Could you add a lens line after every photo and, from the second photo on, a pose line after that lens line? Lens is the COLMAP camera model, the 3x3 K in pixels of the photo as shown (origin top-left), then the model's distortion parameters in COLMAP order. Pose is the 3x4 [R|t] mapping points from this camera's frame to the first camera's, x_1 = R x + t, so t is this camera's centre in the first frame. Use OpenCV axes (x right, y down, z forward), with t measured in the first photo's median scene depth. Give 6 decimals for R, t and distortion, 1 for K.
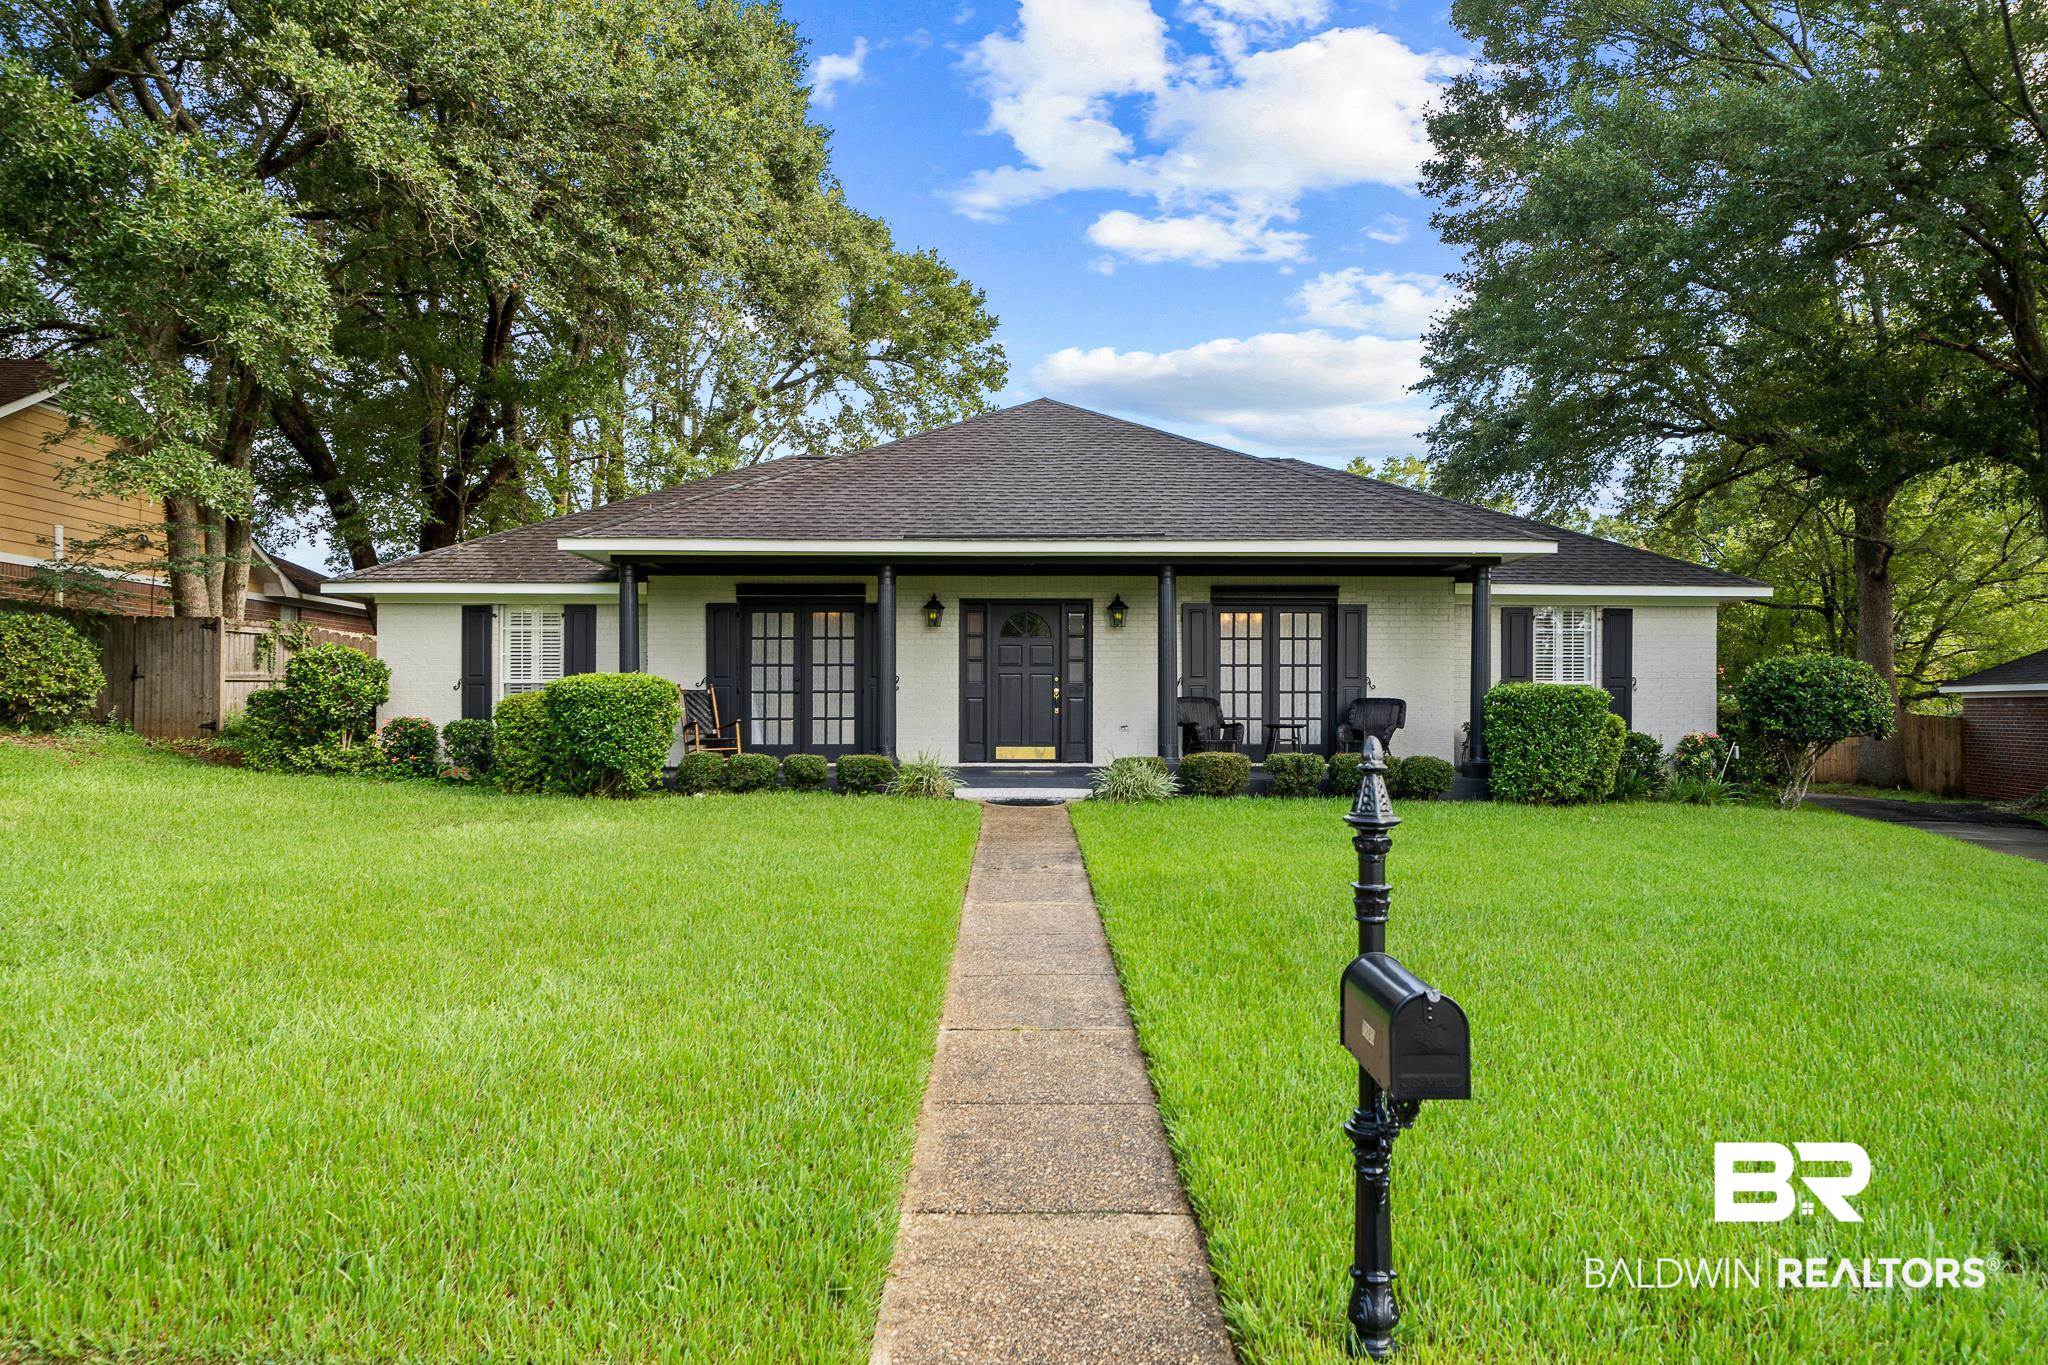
lens RADIAL K [[1386.2, 0, 1022.3], [0, 1386.2, 689.0], [0, 0, 1]] dist [0.003487, 0.006068]
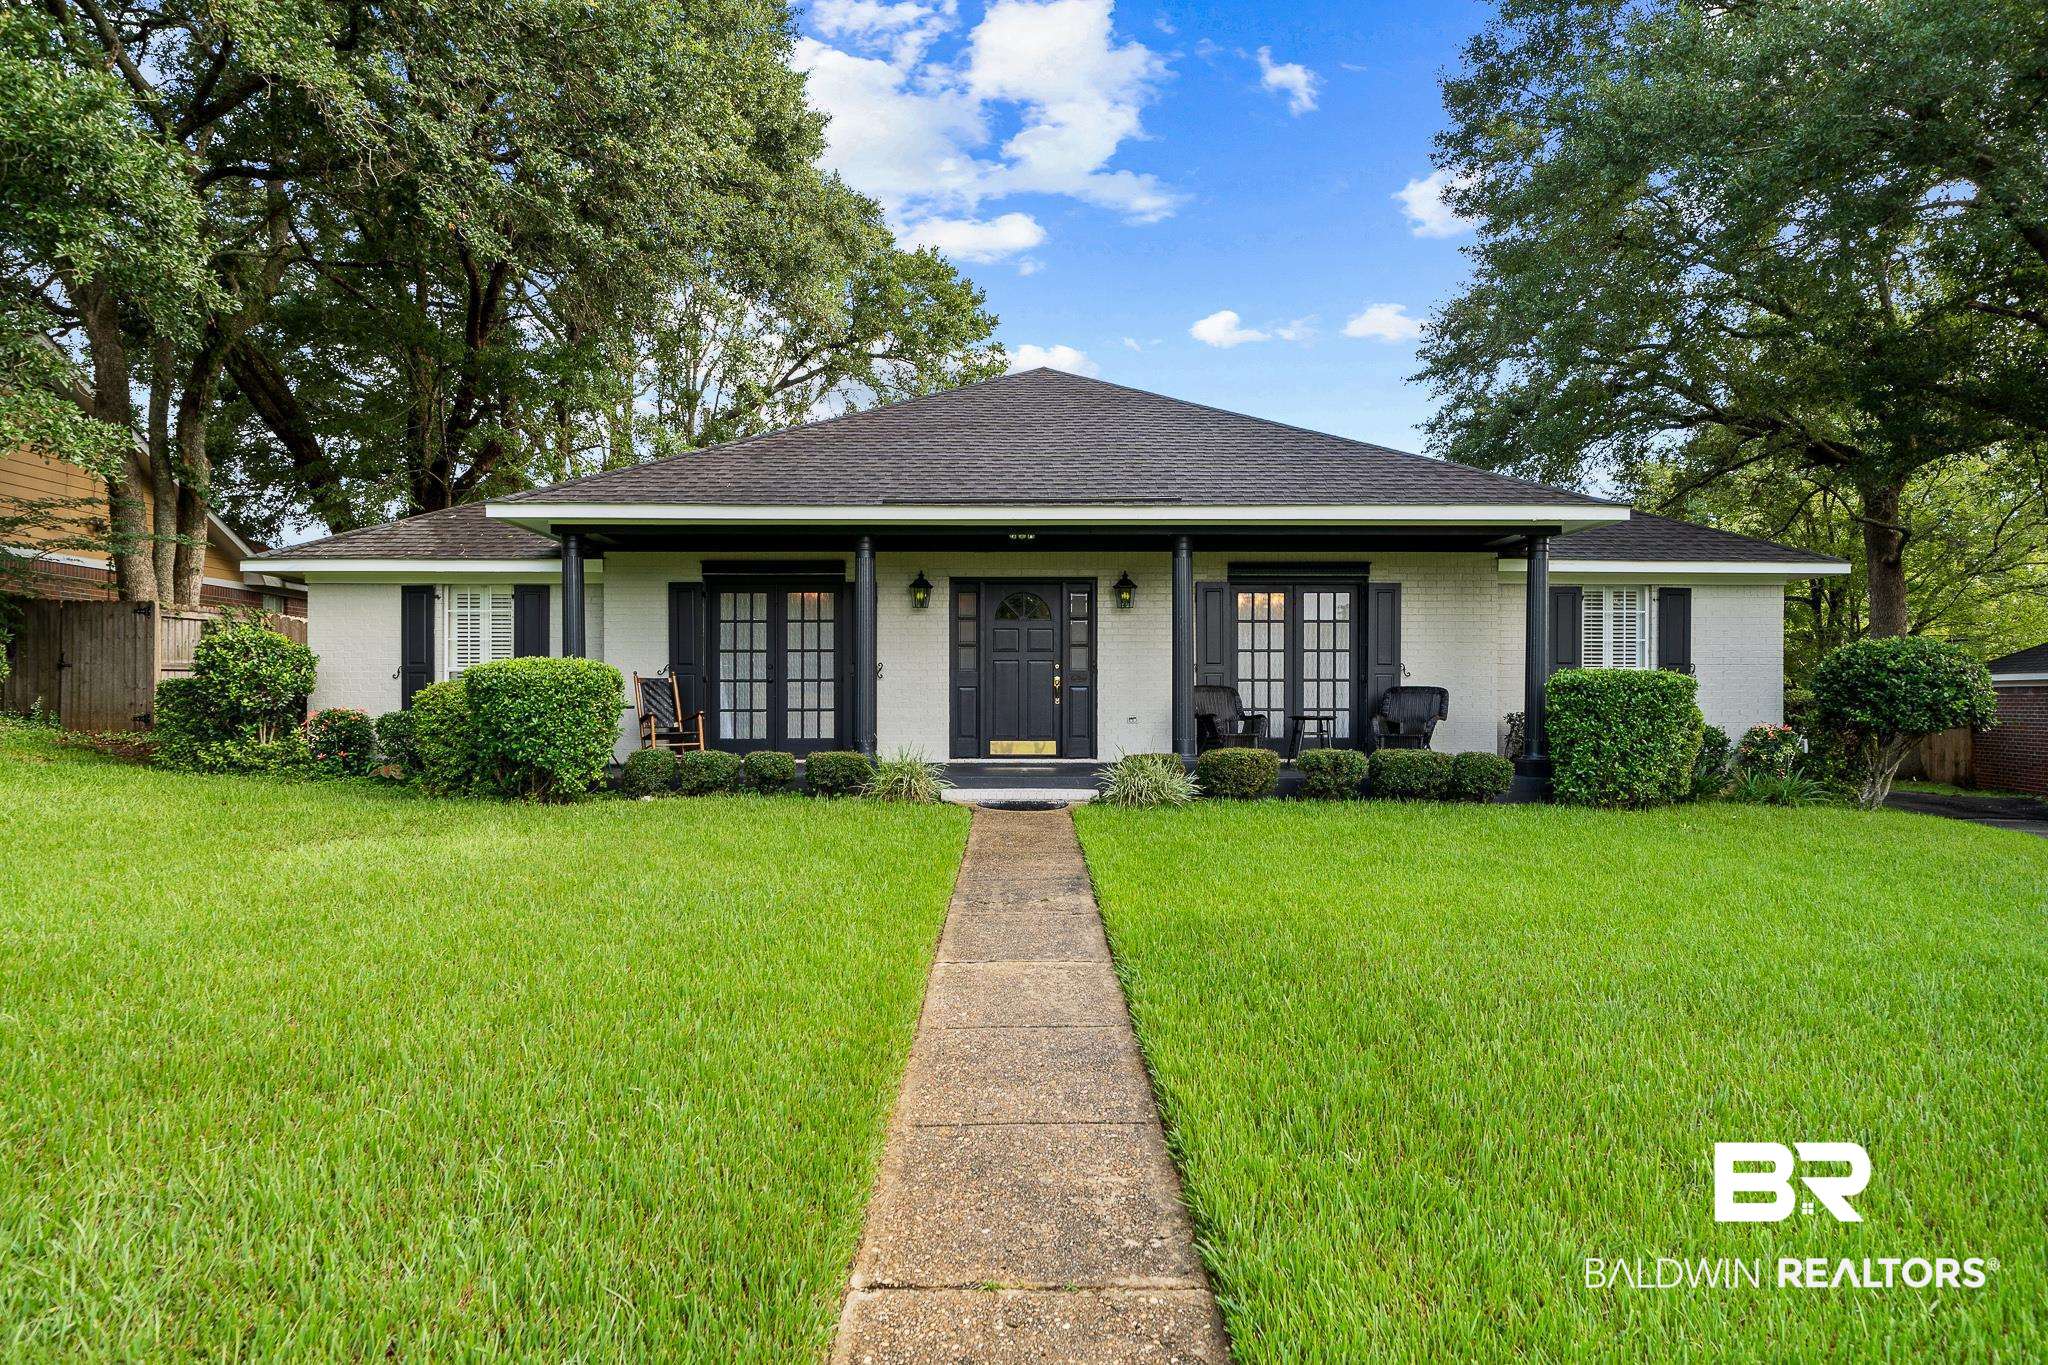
lens RADIAL K [[1245.3, 0, 1023.4], [0, 1245.3, 687.0], [0, 0, 1]] dist [0.003816, 0.001778]
pose [[0.999999, -0.001121, -0.000686, 0.003088], [0.001123, 0.999991, 0.004164, 0.003132], [0.000682, -0.004165, 0.999991, 0.187347]]
